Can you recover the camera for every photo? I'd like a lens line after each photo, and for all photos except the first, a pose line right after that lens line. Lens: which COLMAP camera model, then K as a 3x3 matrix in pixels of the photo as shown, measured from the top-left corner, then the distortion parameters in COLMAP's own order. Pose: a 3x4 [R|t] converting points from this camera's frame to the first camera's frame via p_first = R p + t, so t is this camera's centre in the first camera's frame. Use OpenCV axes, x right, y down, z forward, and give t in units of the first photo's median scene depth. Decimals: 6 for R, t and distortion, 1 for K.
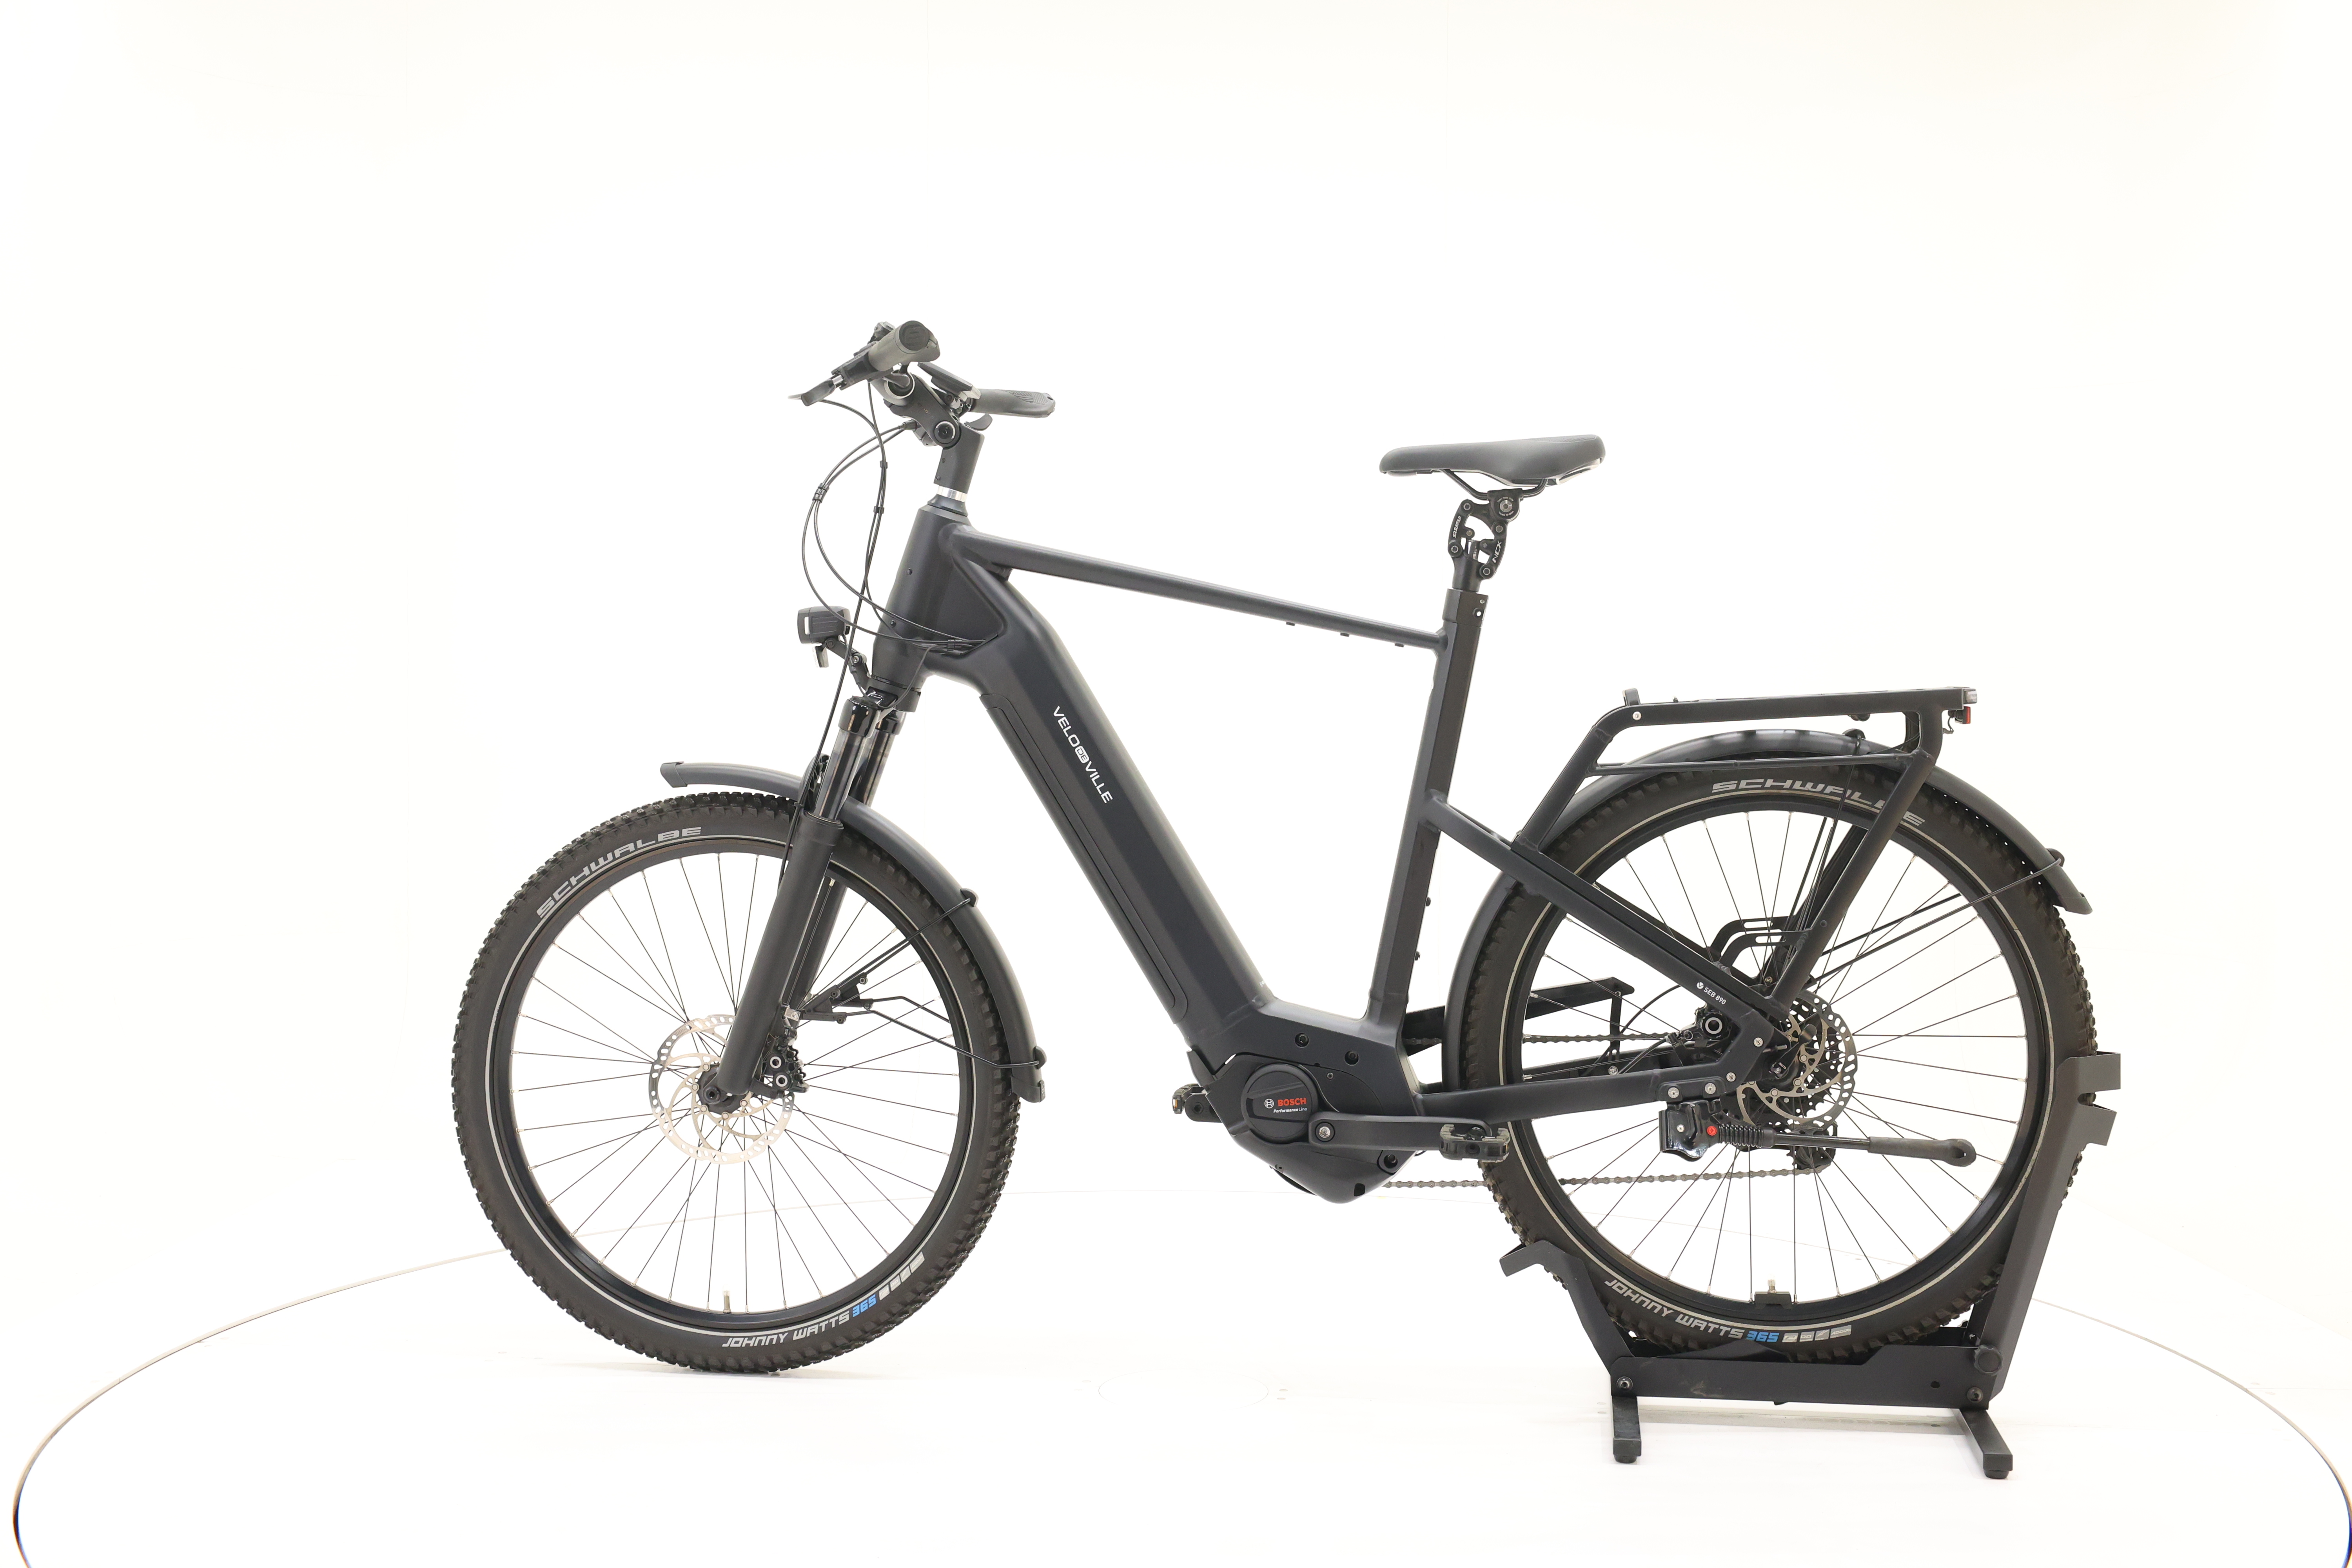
lens RADIAL K [[2551.5, 0, 1181.0], [0, 2551.5, 767.8], [0, 0, 1]] dist [-0.004817, 0.000000]
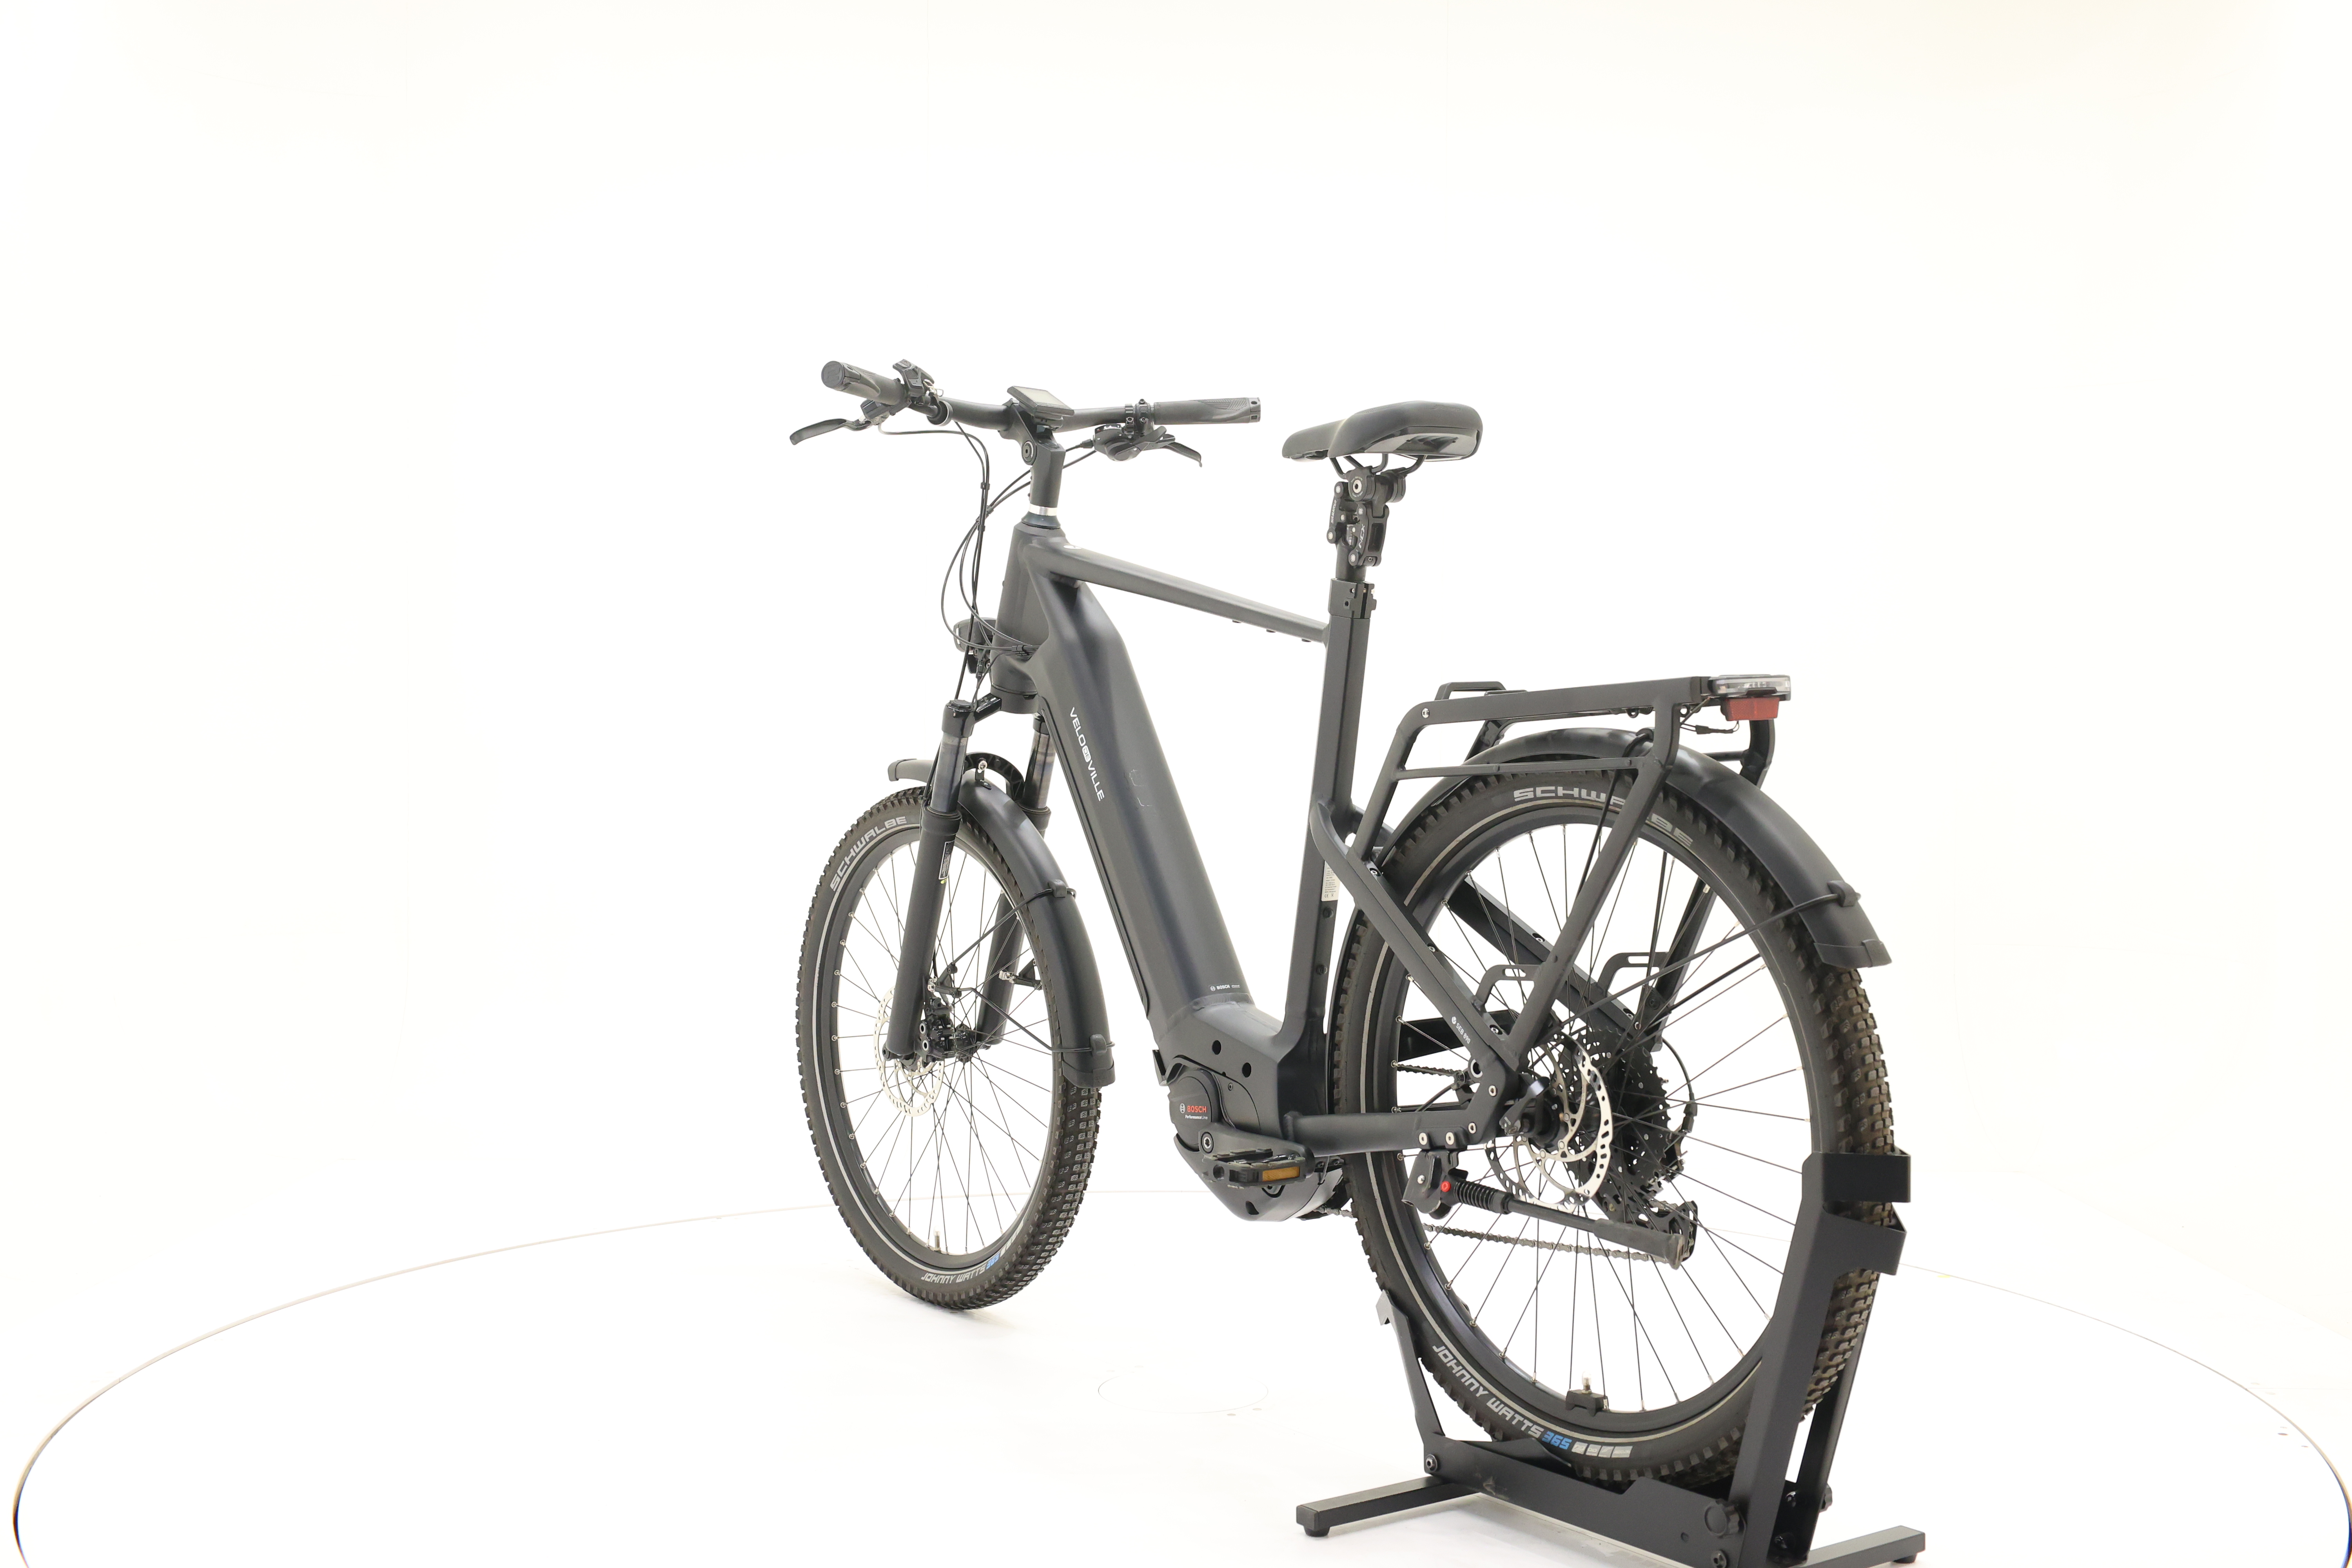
lens RADIAL K [[2551.5, 0, 1175.9], [0, 2551.5, 771.5], [0, 0, 1]] dist [-0.004817, 0.000000]
pose [[0.695621, 0.010746, -0.718328, 0.729555], [-0.015414, 0.999881, 0.000032, 0.001413], [0.718243, 0.011050, 0.695704, 0.304514]]
